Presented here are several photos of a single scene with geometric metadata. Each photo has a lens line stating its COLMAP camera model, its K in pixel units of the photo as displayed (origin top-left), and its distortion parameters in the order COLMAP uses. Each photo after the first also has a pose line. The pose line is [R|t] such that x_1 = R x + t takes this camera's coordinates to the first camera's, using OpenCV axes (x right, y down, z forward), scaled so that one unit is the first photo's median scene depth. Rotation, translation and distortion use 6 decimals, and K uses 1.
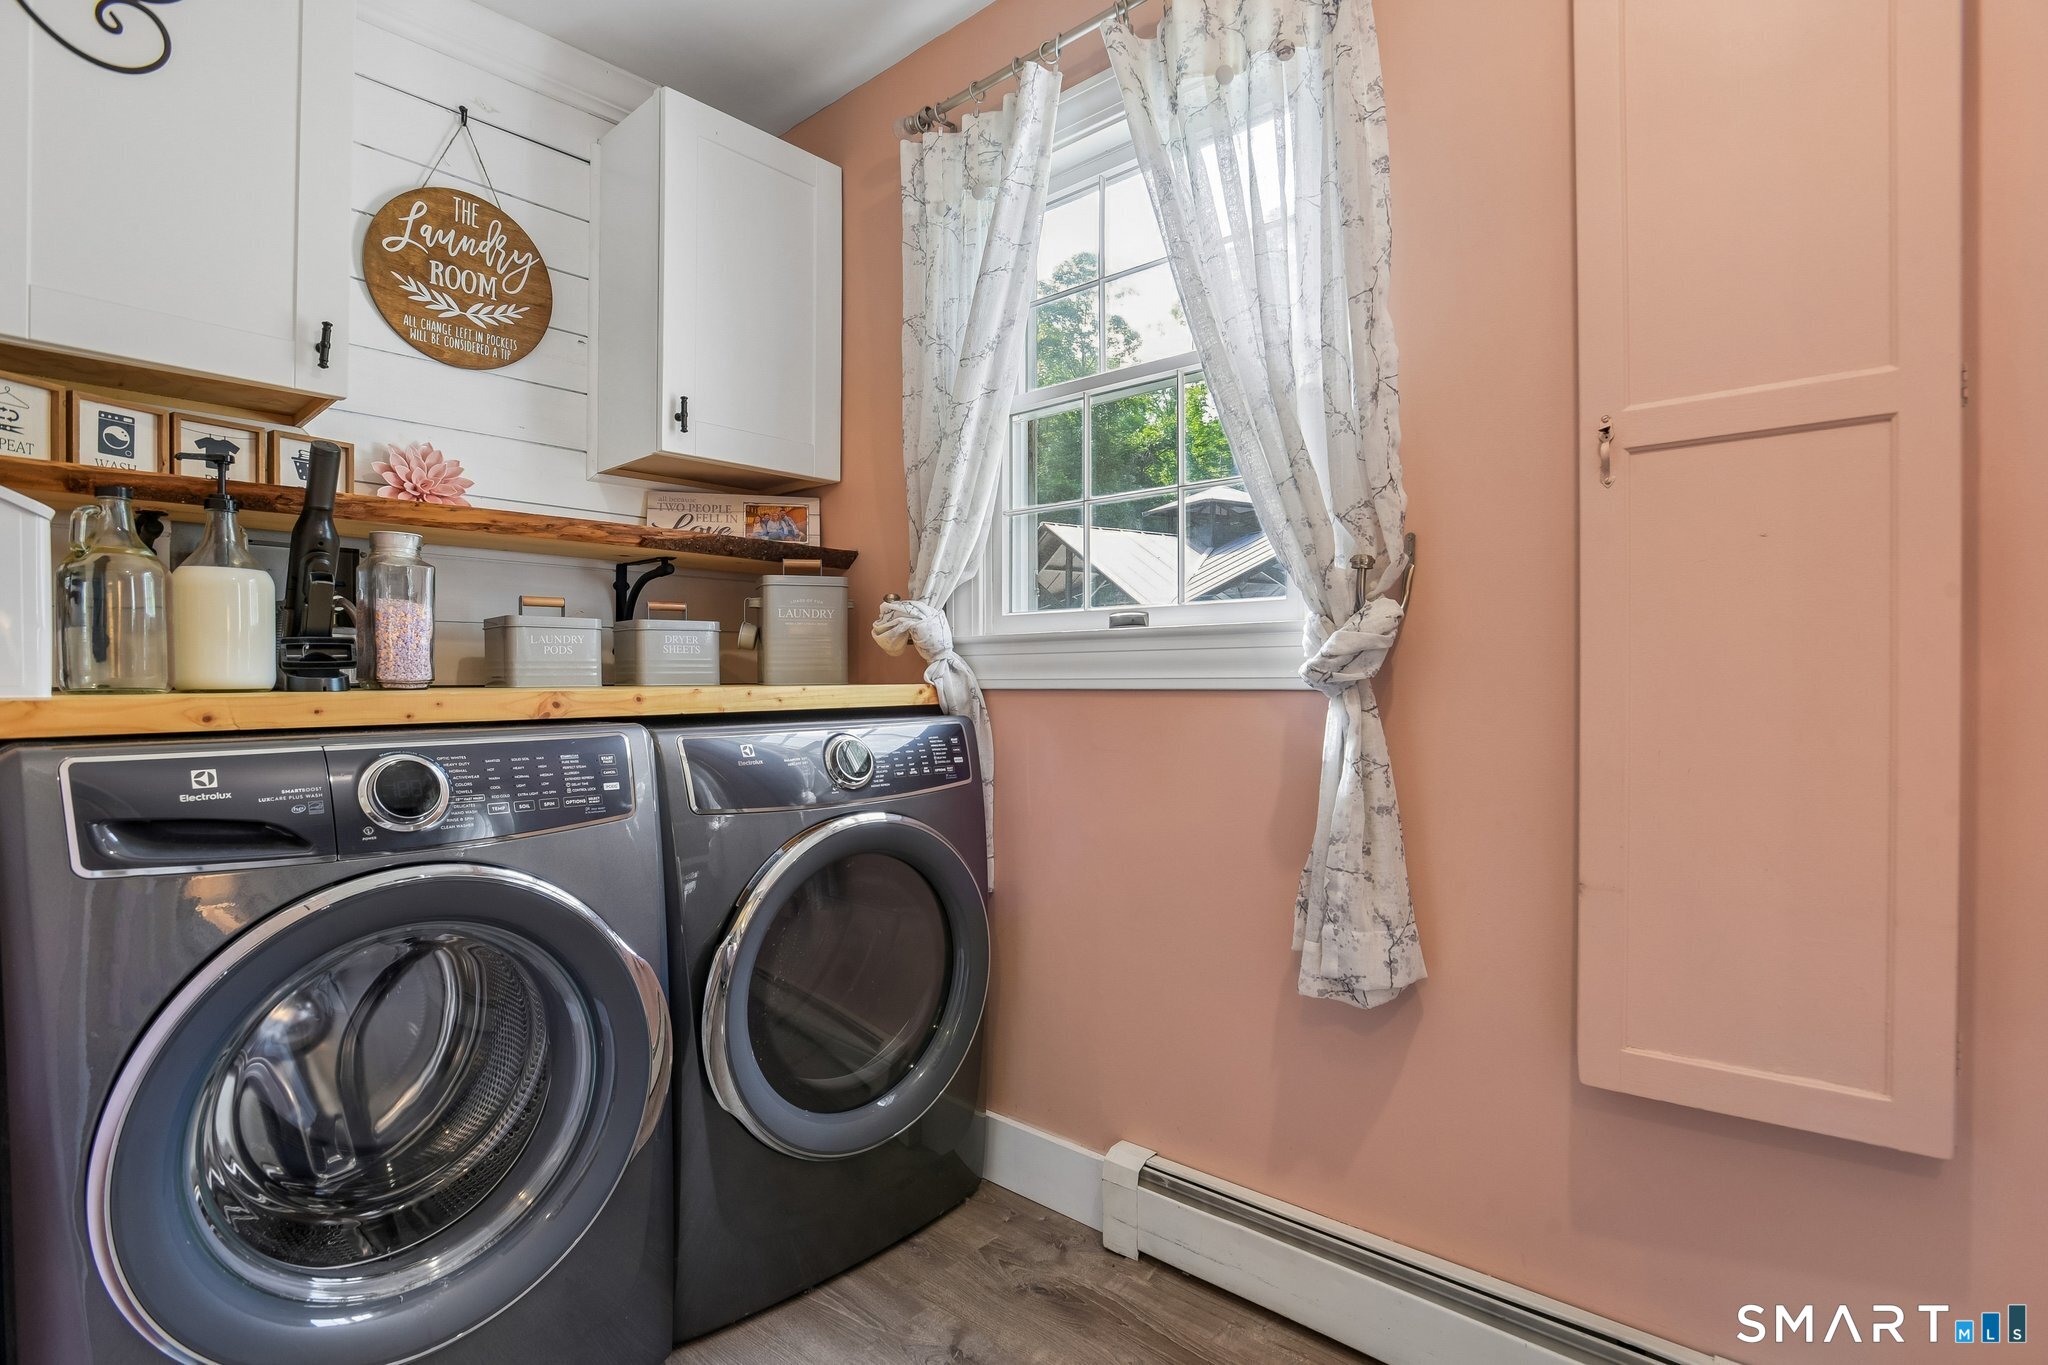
lens RADIAL K [[1034.9, 0, 1019.3], [0, 1034.9, 682.3], [0, 0, 1]] dist [-0.007520, -0.000228]
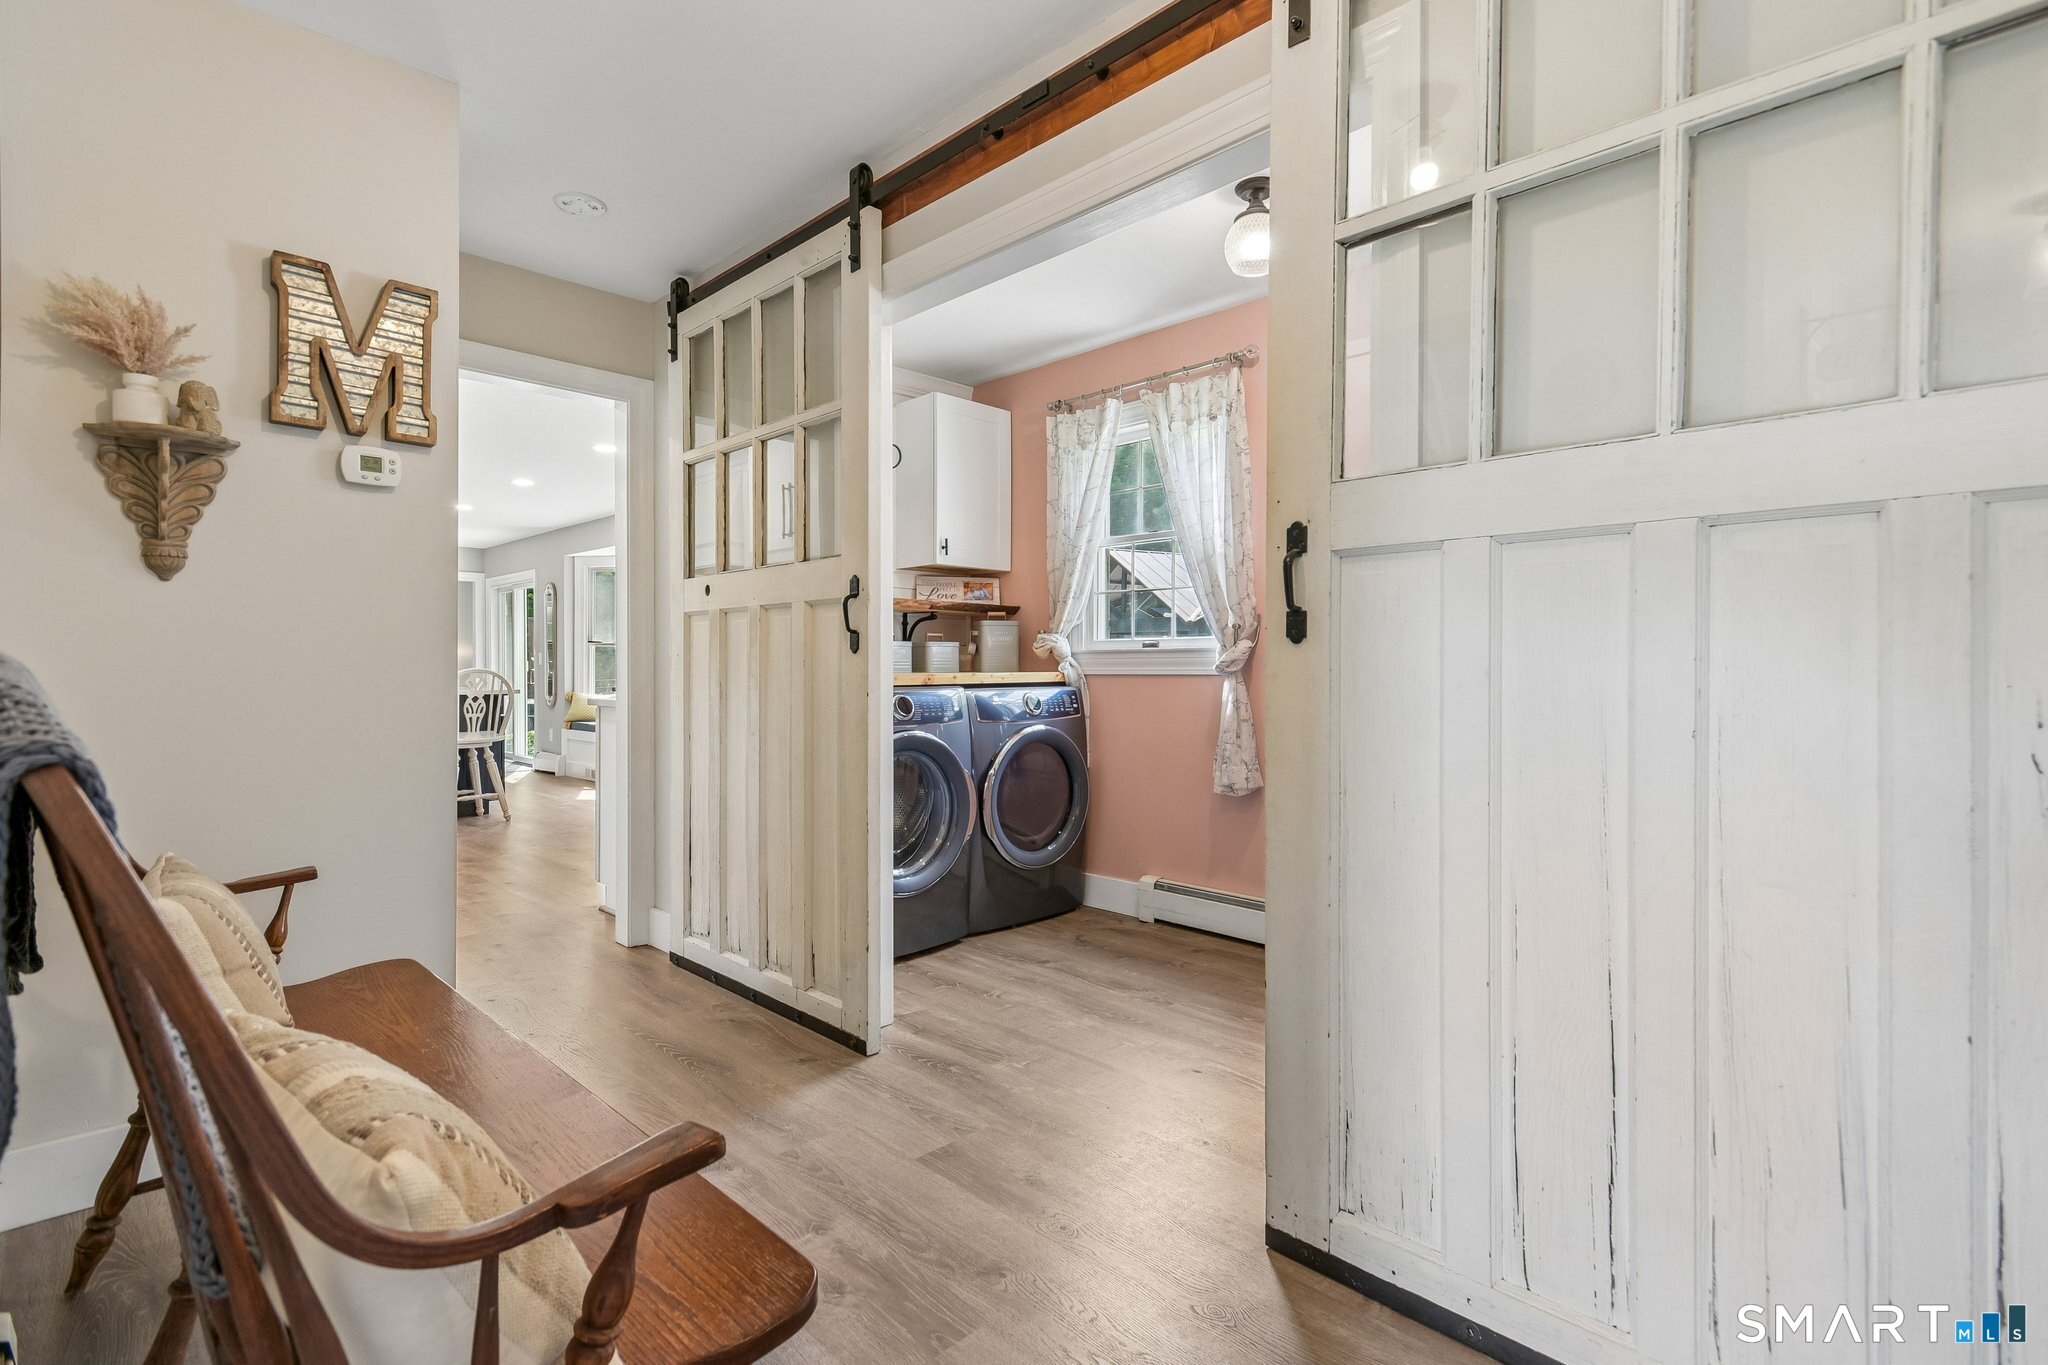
lens RADIAL K [[981.5, 0, 1025.1], [0, 981.5, 681.8], [0, 0, 1]] dist [0.006247, 0.000237]
pose [[0.998701, 0.005176, -0.050688, -0.057530], [-0.004729, 0.999949, 0.008928, 0.004297], [0.050732, -0.008677, 0.998675, -1.107103]]
